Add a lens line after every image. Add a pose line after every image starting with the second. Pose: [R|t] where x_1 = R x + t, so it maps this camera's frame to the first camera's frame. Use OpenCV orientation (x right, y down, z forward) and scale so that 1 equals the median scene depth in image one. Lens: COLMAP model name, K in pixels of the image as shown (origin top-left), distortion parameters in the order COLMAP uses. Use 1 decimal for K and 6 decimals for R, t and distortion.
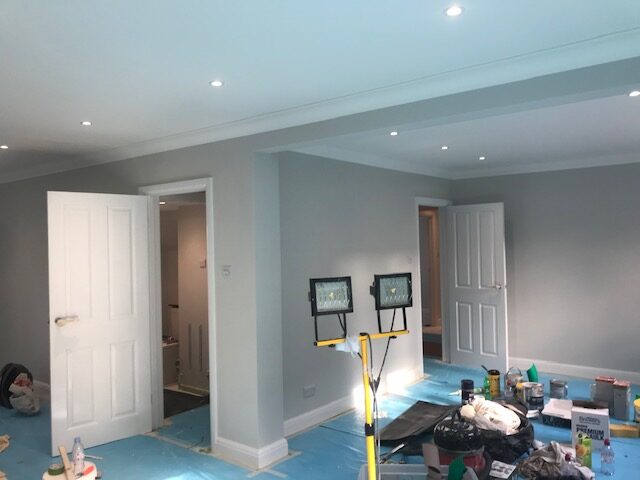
lens RADIAL K [[528.5, 0, 319.4], [0, 528.5, 232.9], [0, 0, 1]] dist [0.004880, -0.008079]
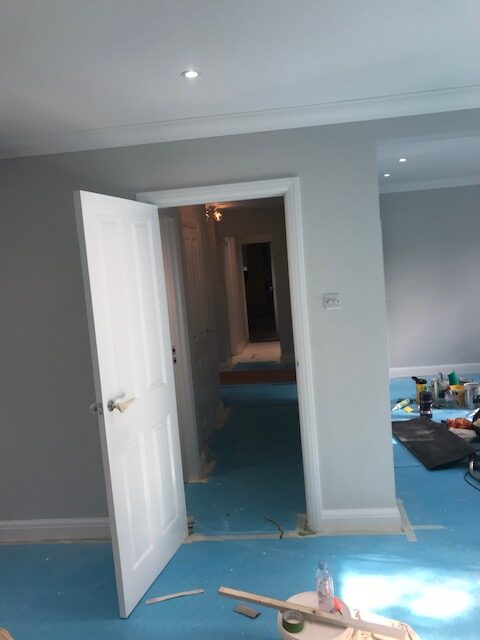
lens RADIAL K [[529.2, 0, 239.9], [0, 529.2, 310.7], [0, 0, 1]] dist [0.093375, -0.165536]
pose [[0.838973, -0.095291, 0.535764, -0.576425], [0.054480, 0.994310, 0.091536, 0.007283], [-0.541439, -0.047607, 0.839391, 0.338373]]
